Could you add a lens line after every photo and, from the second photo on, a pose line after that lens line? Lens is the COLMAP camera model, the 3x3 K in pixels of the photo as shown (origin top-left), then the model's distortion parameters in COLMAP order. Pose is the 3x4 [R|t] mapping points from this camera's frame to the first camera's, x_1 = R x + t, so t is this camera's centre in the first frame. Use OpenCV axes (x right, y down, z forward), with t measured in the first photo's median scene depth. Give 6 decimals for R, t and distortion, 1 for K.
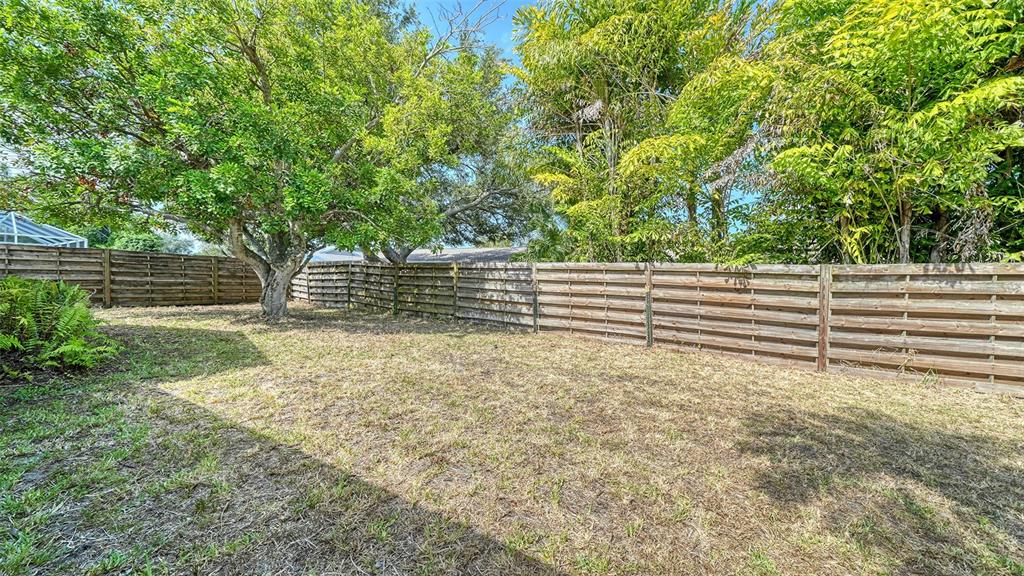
lens RADIAL K [[354.0, 0, 513.6], [0, 354.0, 258.7], [0, 0, 1]] dist [0.013370, -0.001125]
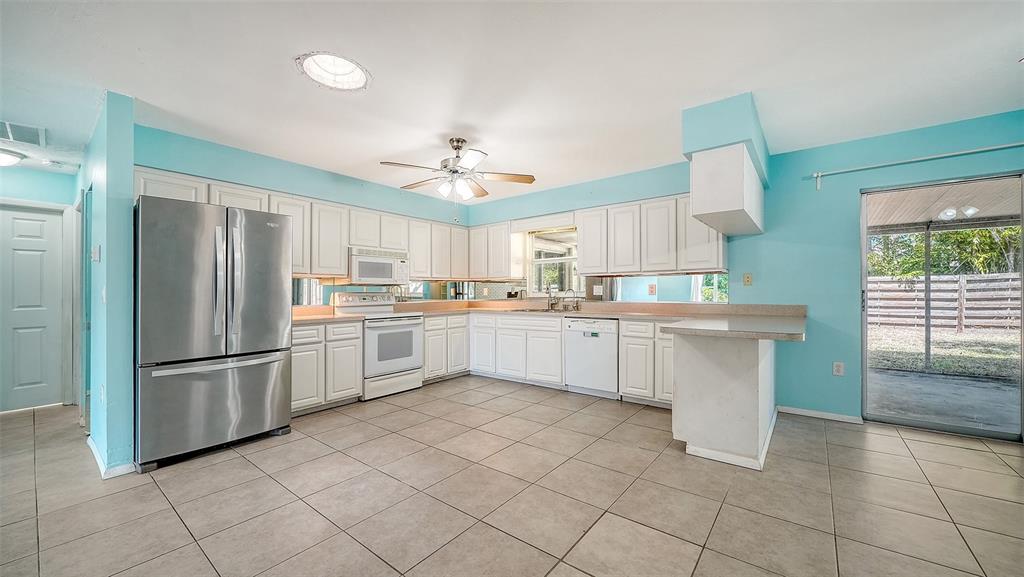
lens RADIAL K [[388.8, 0, 495.8], [0, 388.8, 290.2], [0, 0, 1]] dist [-0.008439, 0.000552]
pose [[0.985558, -0.042933, -0.163805, -1.157166], [0.050303, 0.997888, 0.041109, -0.104061], [0.161694, -0.048755, 0.985636, -1.323982]]
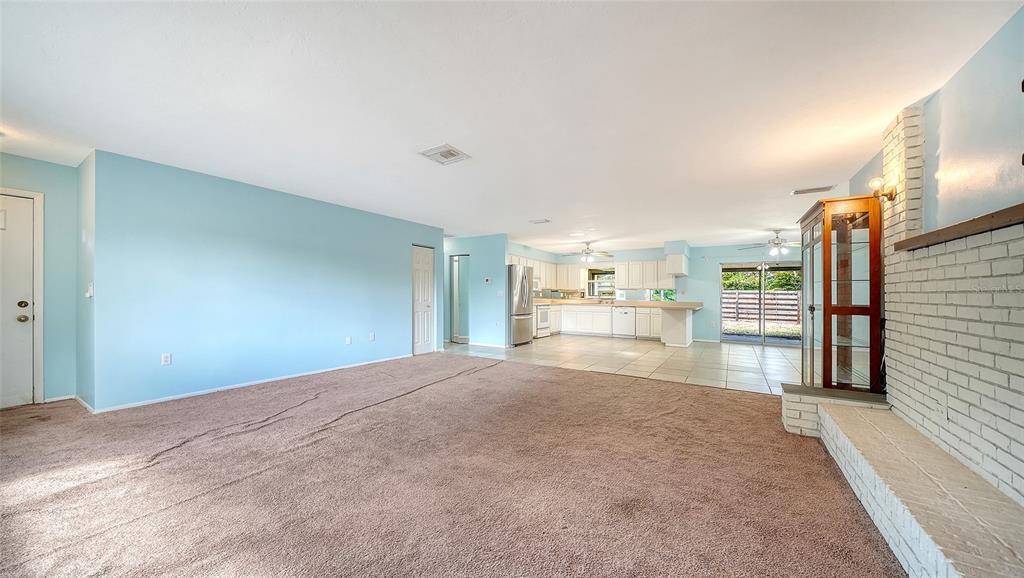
lens RADIAL K [[358.7, 0, 494.8], [0, 358.7, 293.2], [0, 0, 1]] dist [-0.007263, -0.000204]
pose [[0.997515, -0.022685, -0.066709, -1.596840], [0.025670, 0.998691, 0.044235, -0.165683], [0.065619, -0.045837, 0.996791, -2.300417]]
